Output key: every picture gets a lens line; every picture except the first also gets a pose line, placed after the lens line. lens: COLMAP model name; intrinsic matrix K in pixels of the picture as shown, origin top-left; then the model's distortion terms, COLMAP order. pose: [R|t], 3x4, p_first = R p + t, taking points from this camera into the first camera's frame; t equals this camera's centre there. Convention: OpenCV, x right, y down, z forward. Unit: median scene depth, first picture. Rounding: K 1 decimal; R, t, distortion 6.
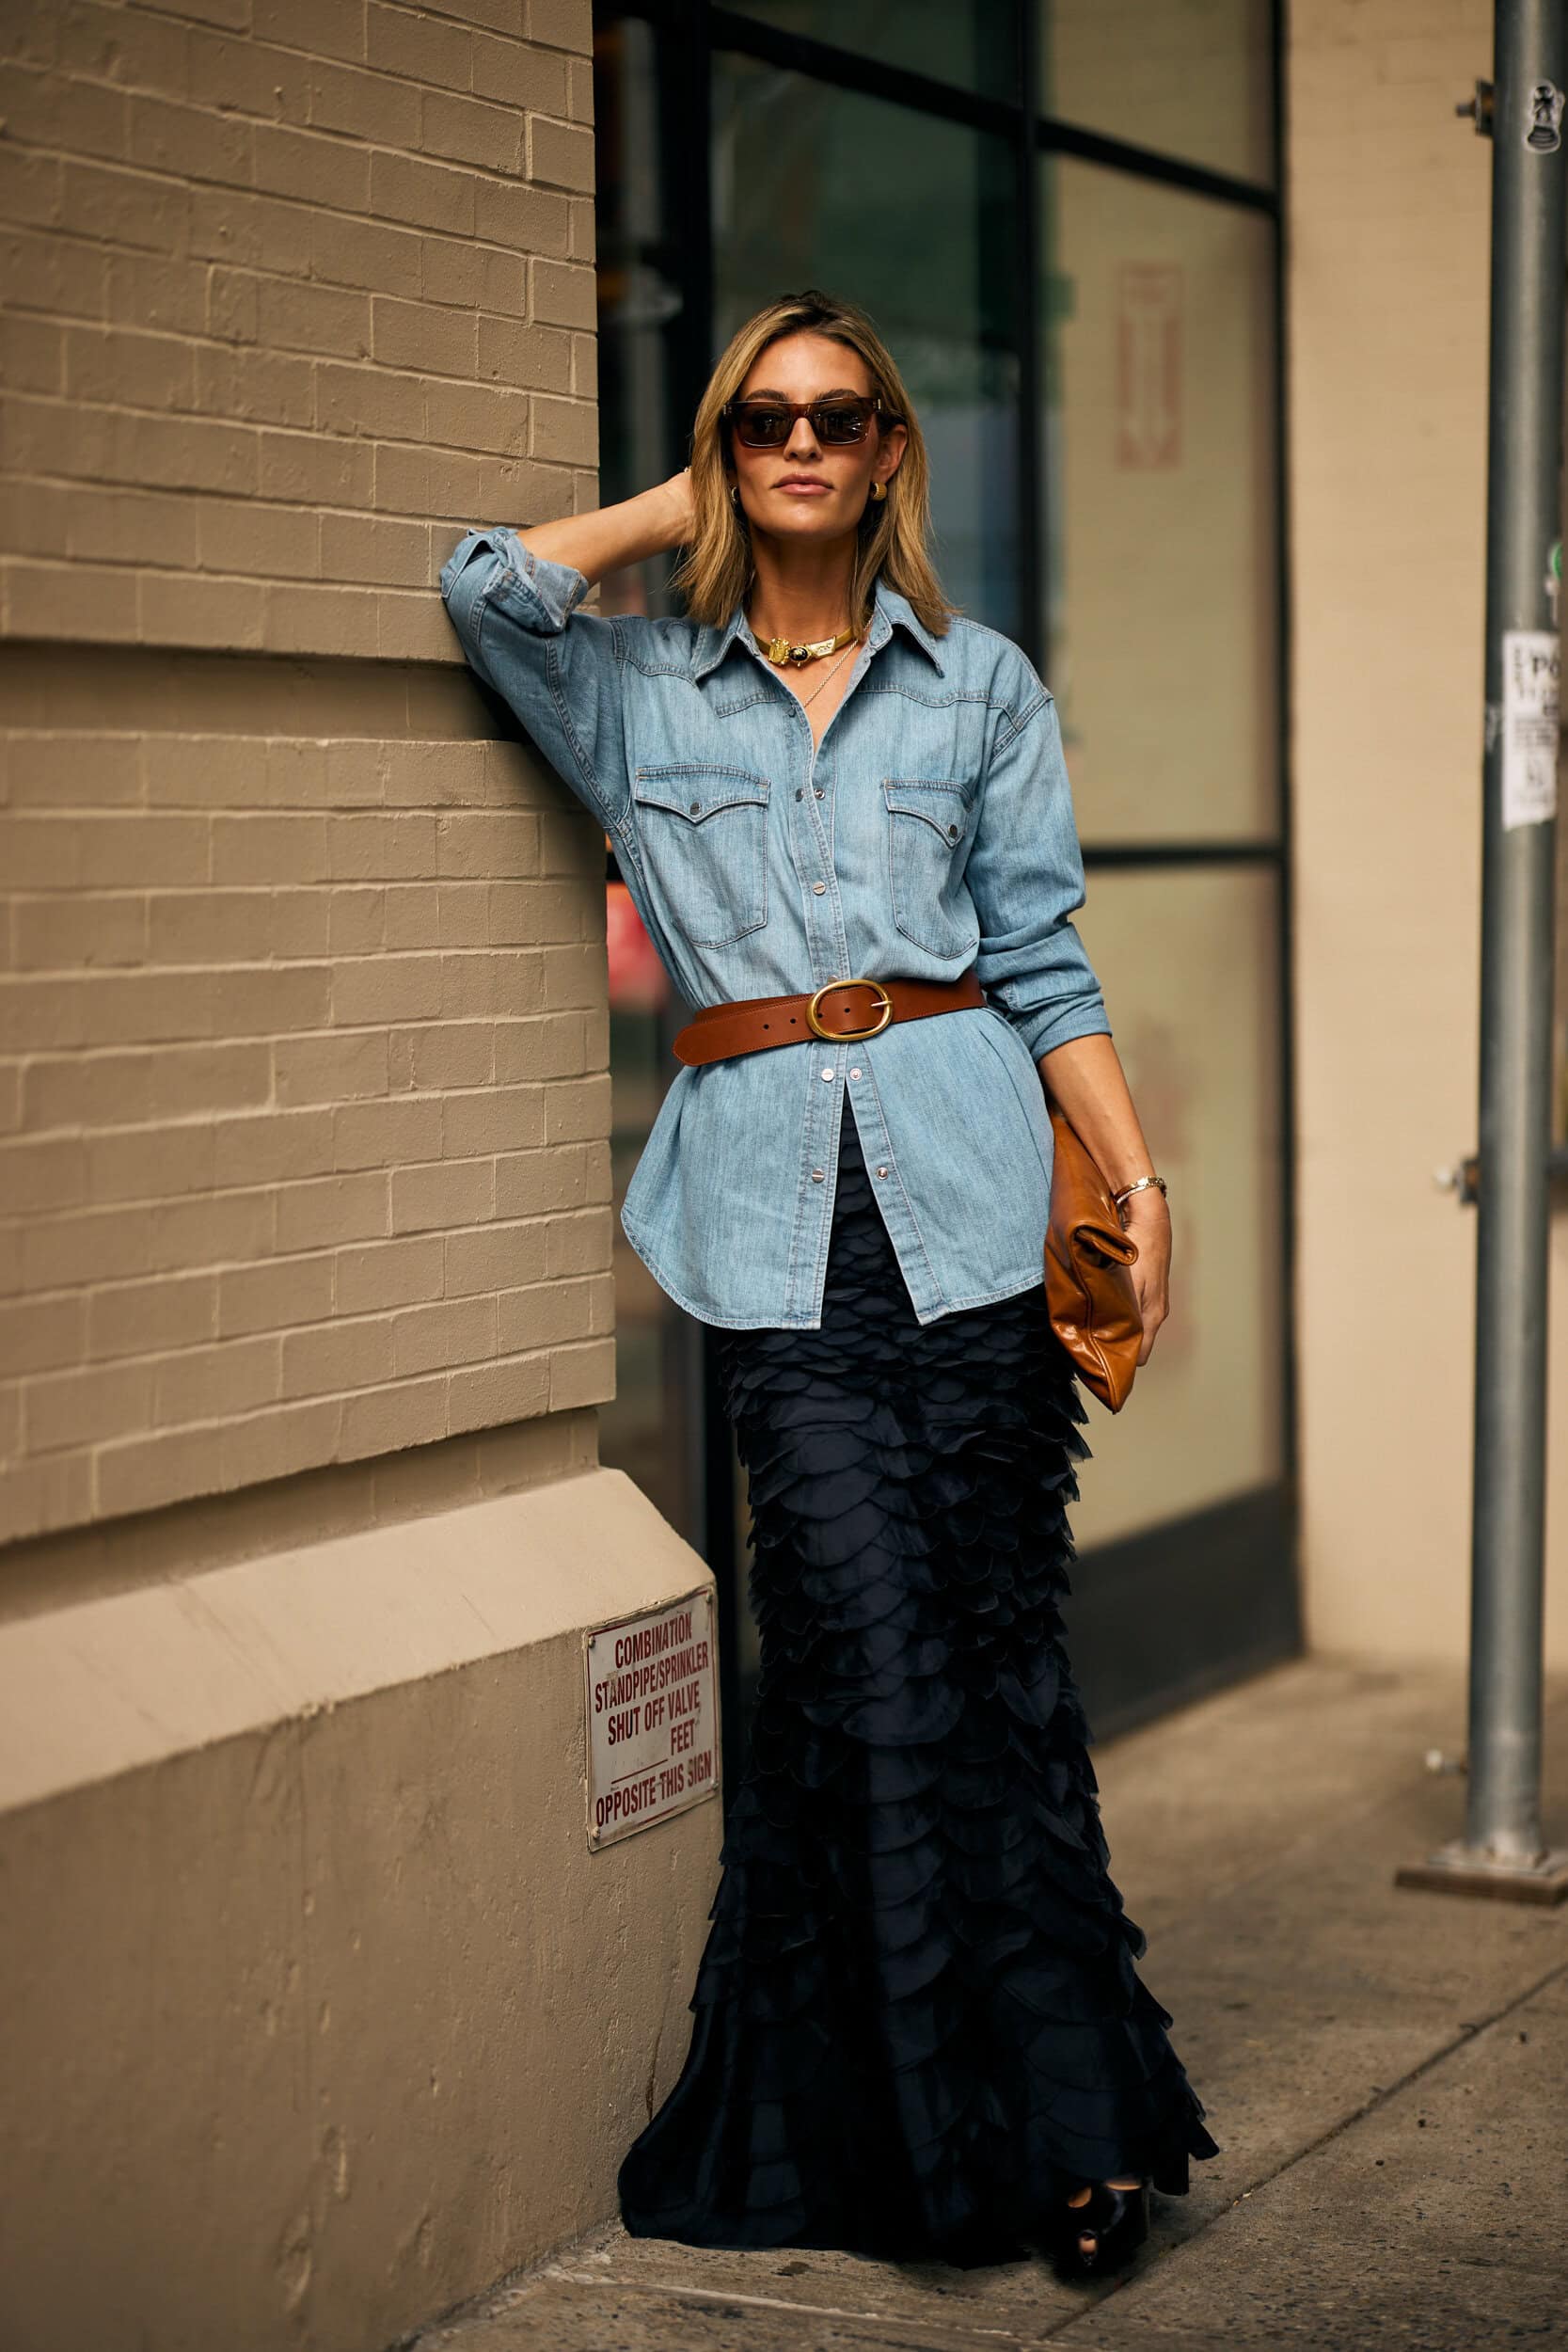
lens RADIAL K [[5628.8, 0, 776.2], [0, 5628.8, 1215.1], [0, 0, 1]] dist [0.071854, -0.357844]
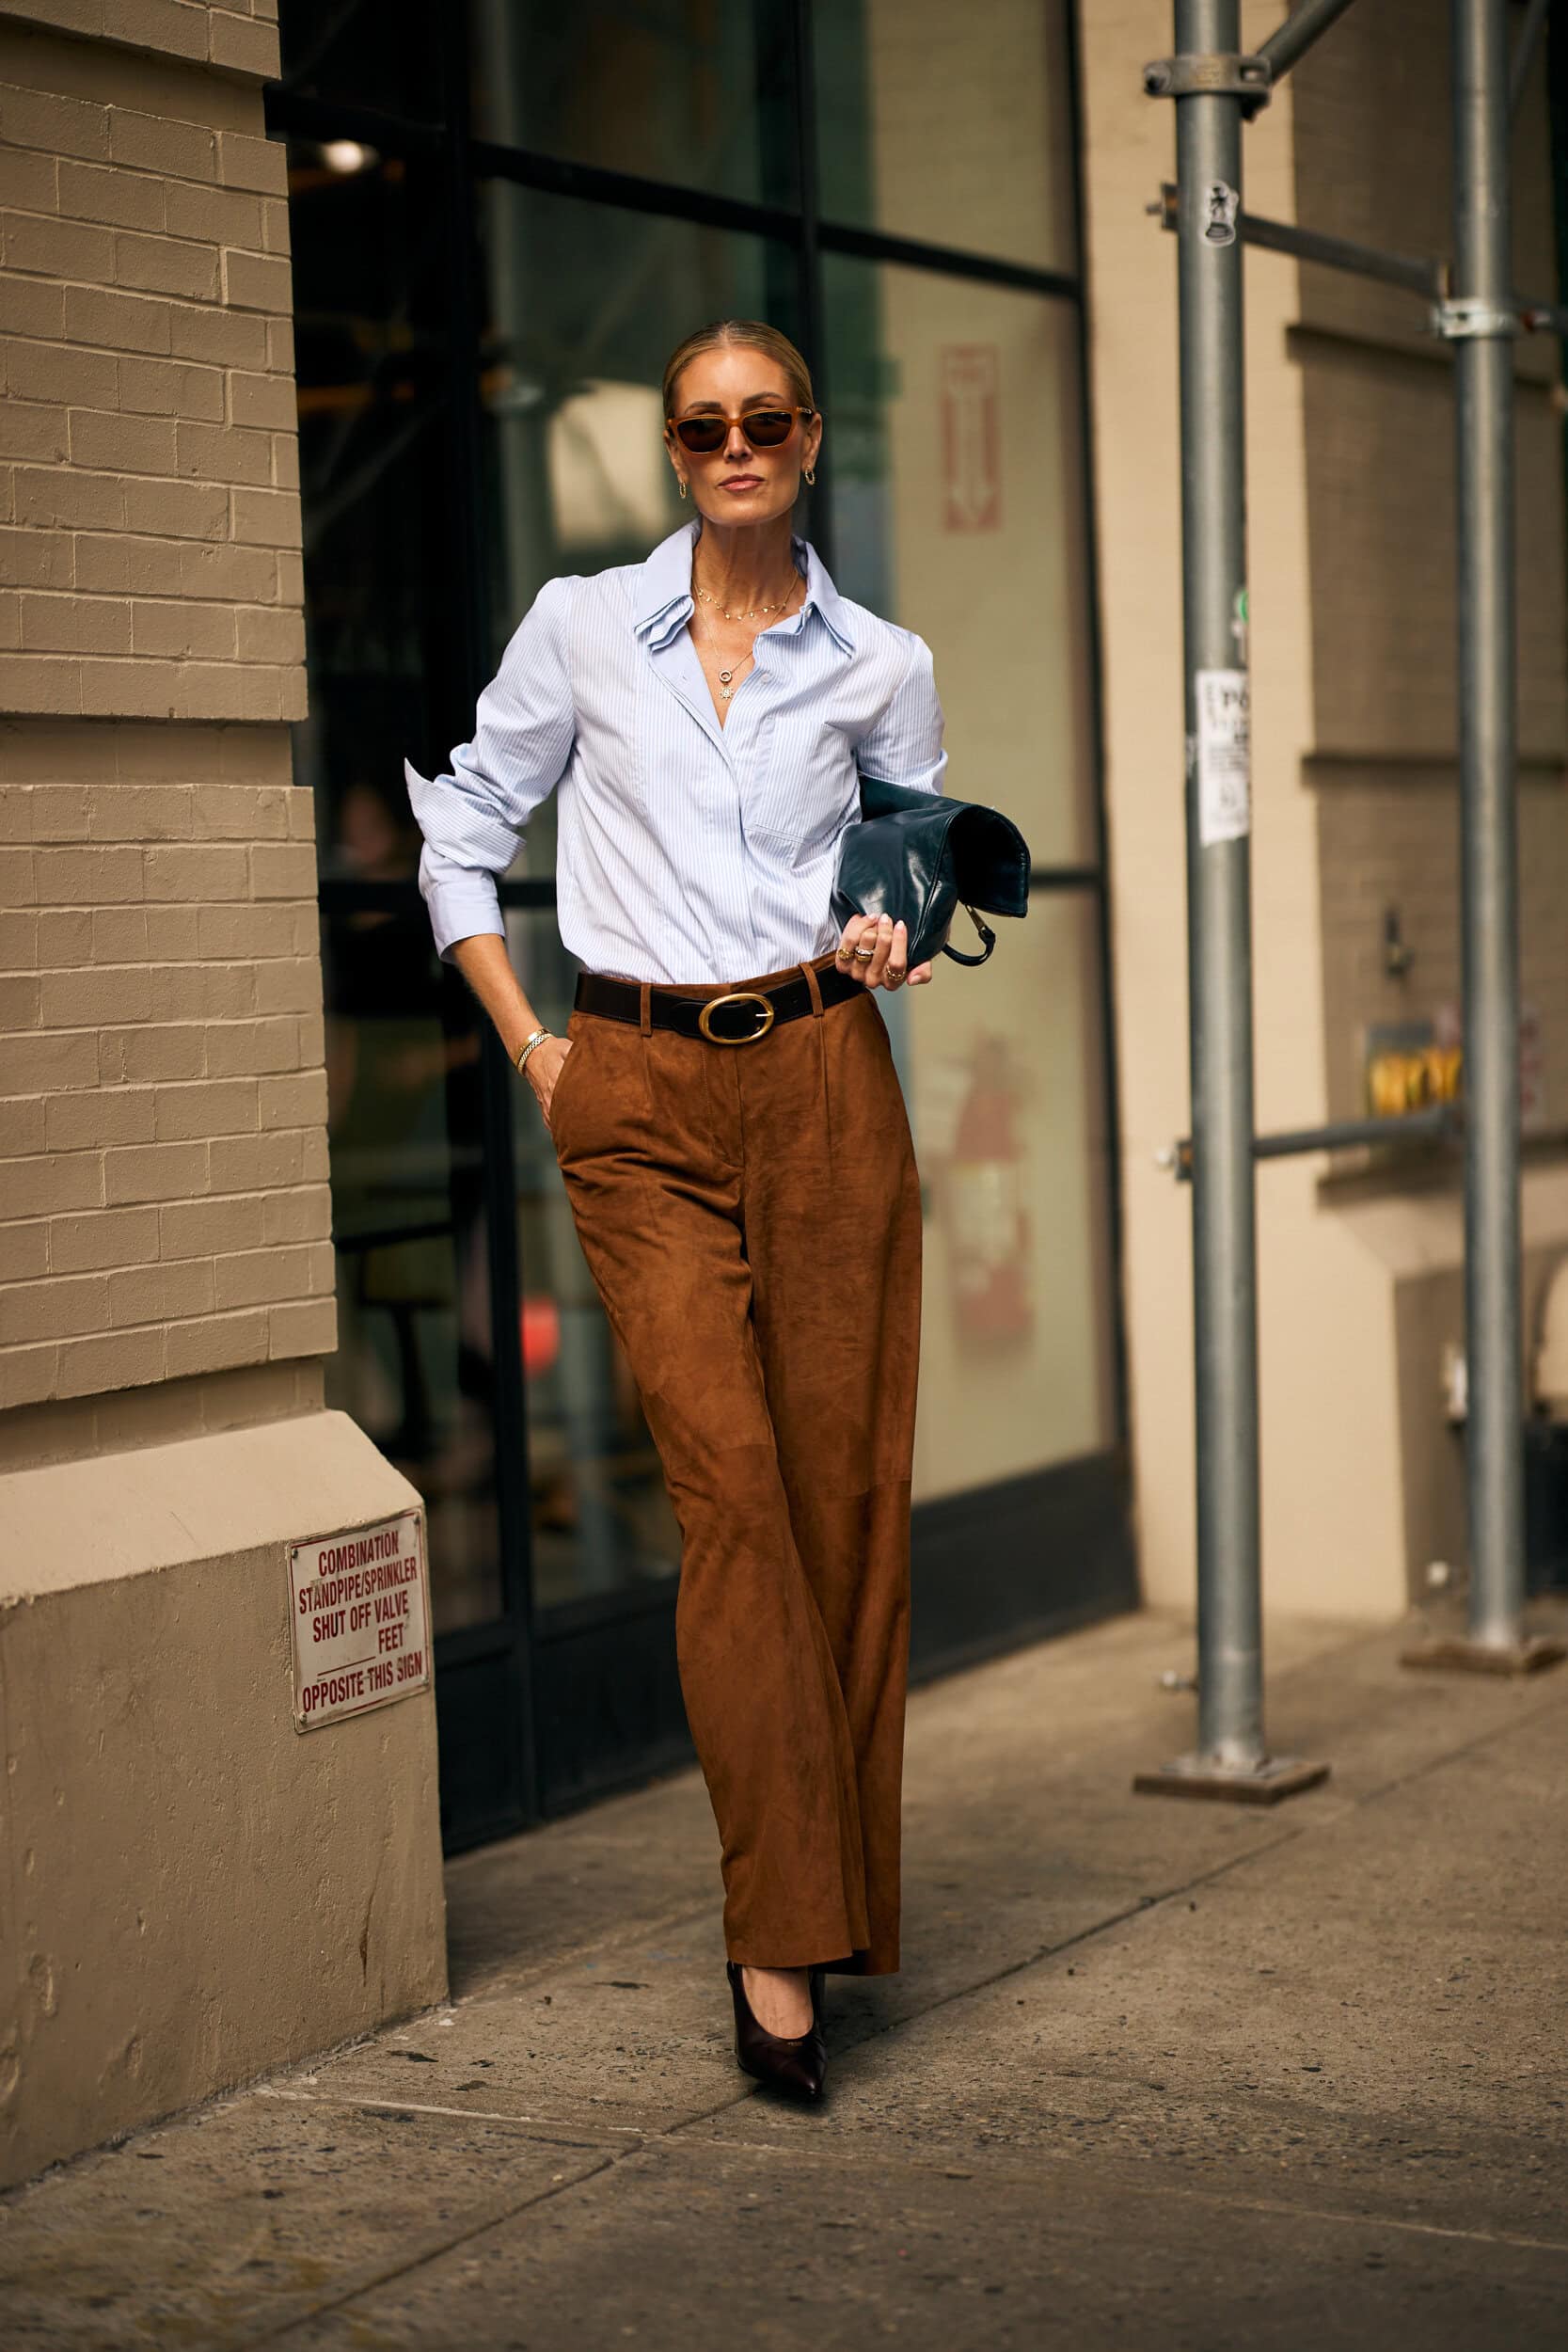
lens RADIAL K [[5620.2, 0, 784.0], [0, 5620.2, 1176.0], [0, 0, 1]] dist [0.091777, -0.746924]
pose [[0.998986, -0.022860, -0.038792, 0.113846], [0.022138, 0.999576, -0.018928, 0.021724], [0.039208, 0.018050, 0.999068, -0.159215]]
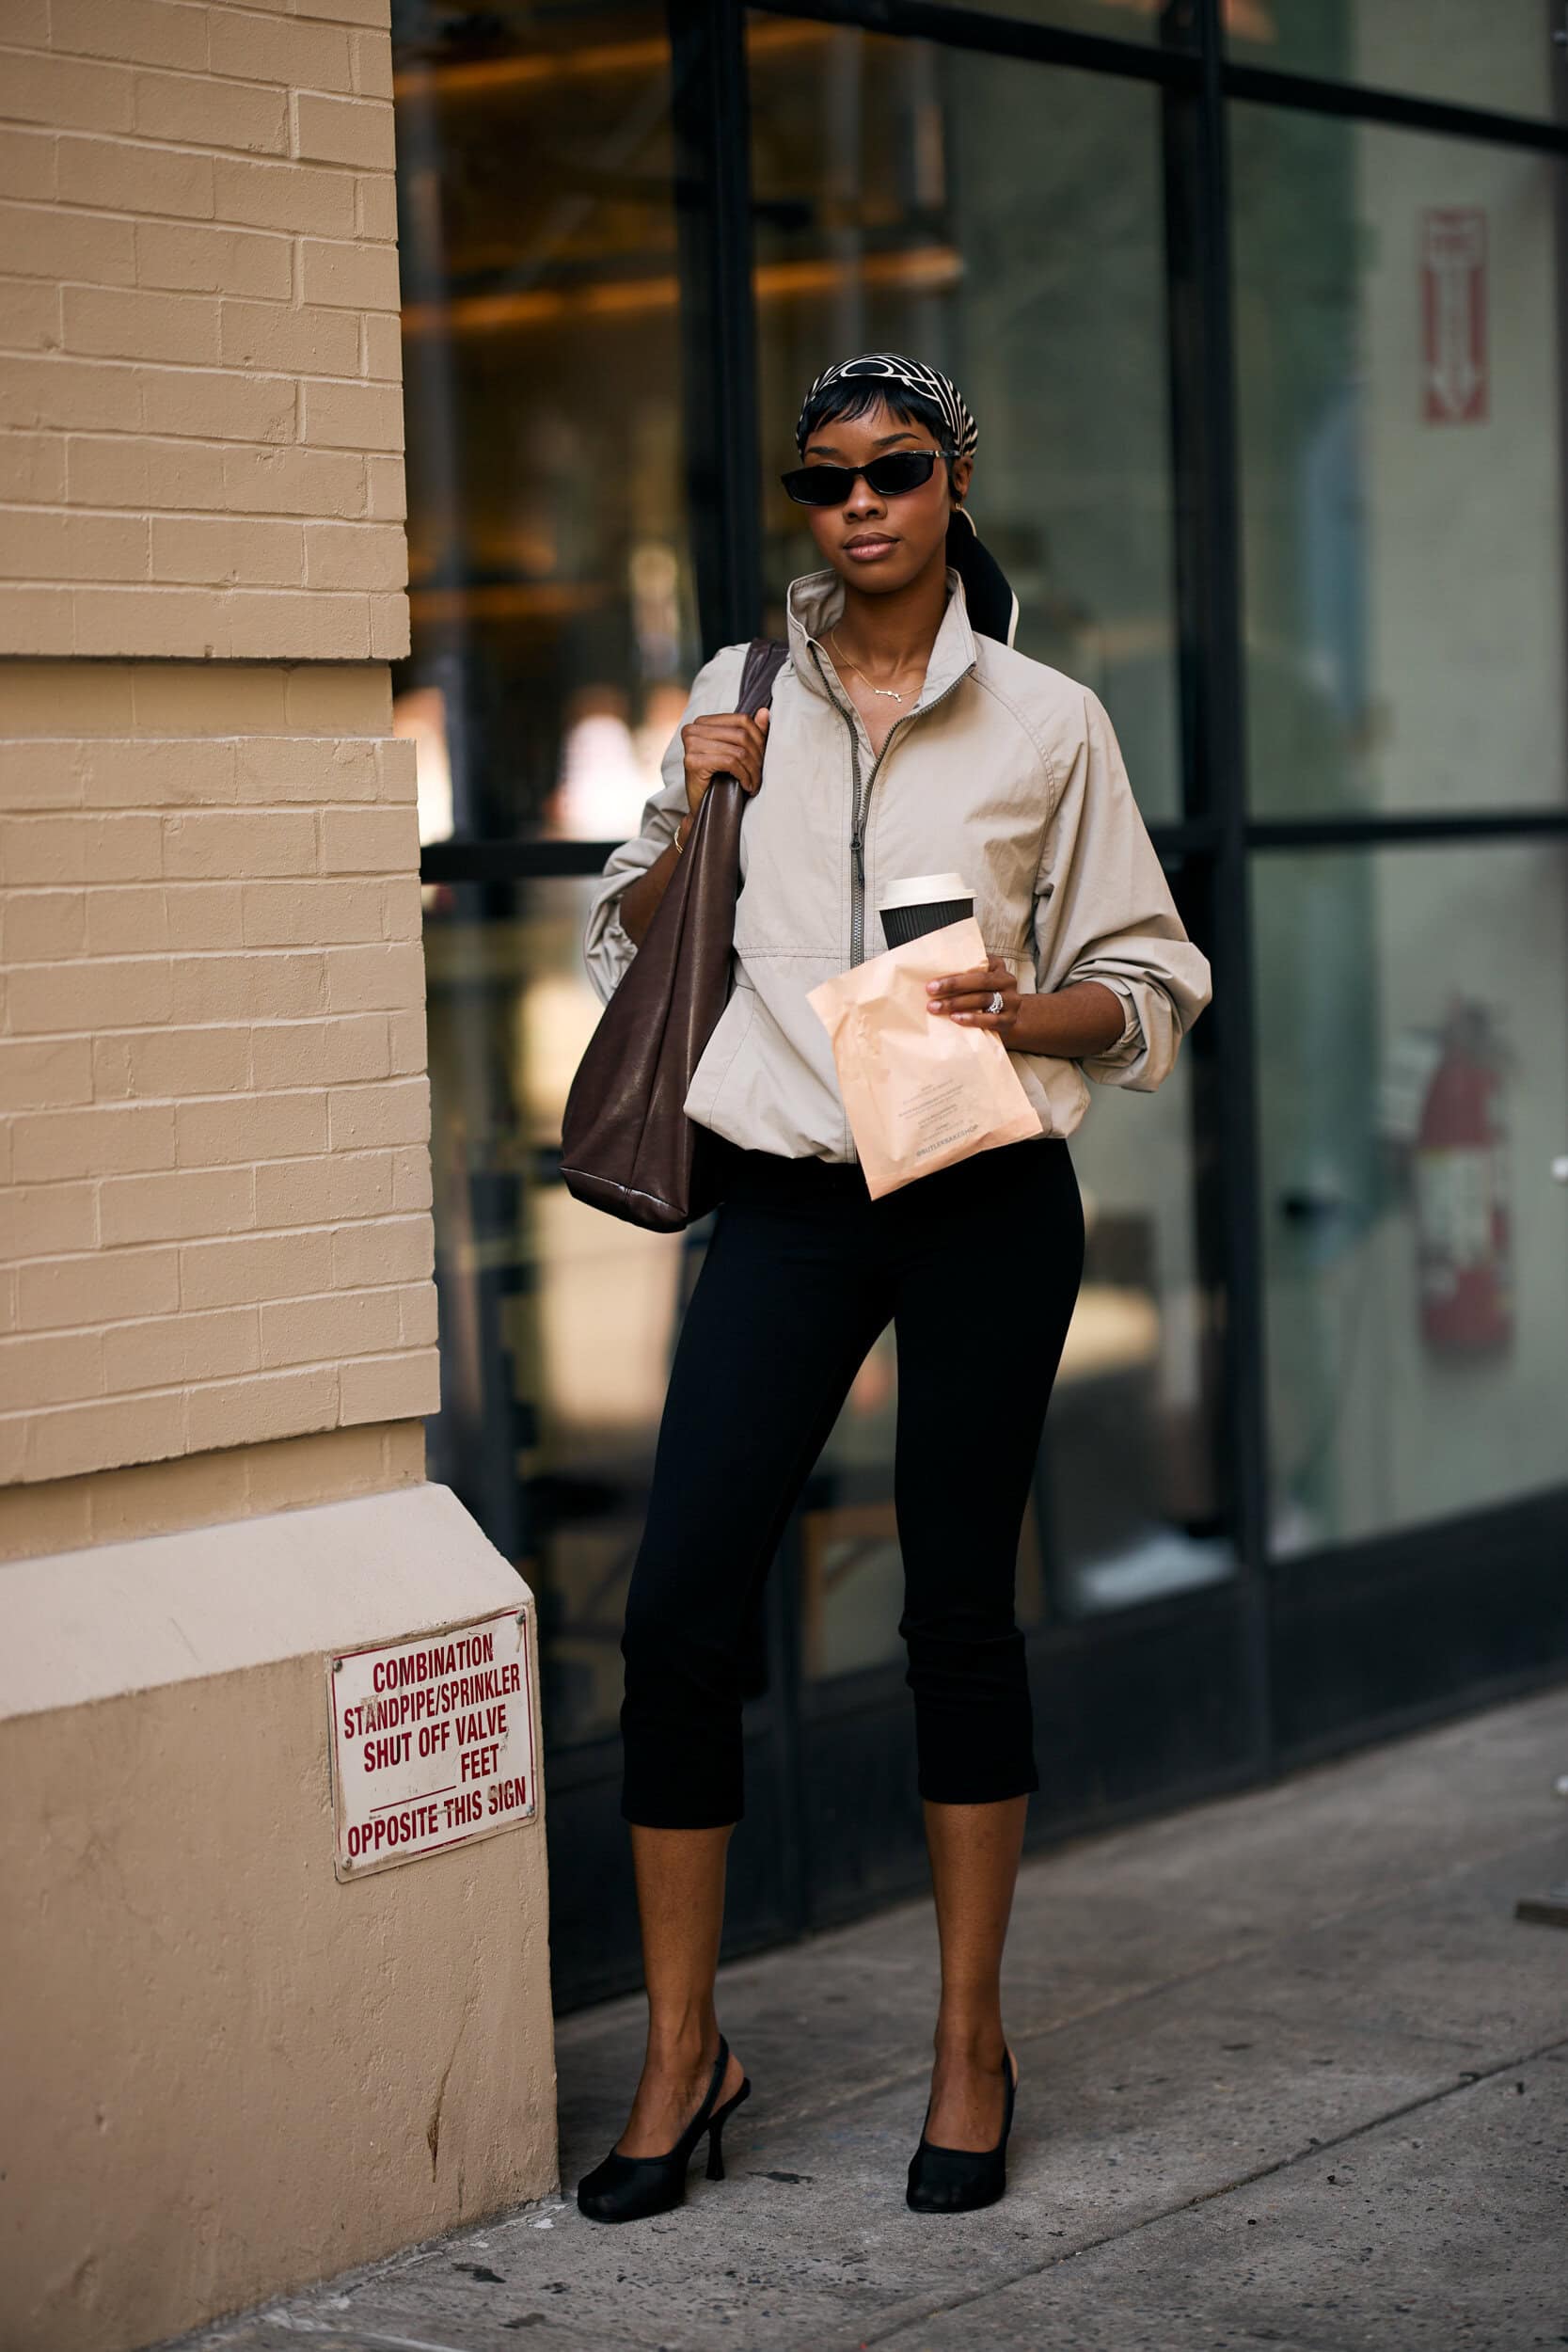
lens RADIAL K [[5620.2, 0, 784.0], [0, 5620.2, 1176.0], [0, 0, 1]] dist [0.091777, -0.746924]
pose [[0.981439, -0.007032, -0.191647, 0.225119], [0.006771, 0.999975, -0.002018, -0.005791], [0.191657, 0.000683, 0.981462, 0.064547]]
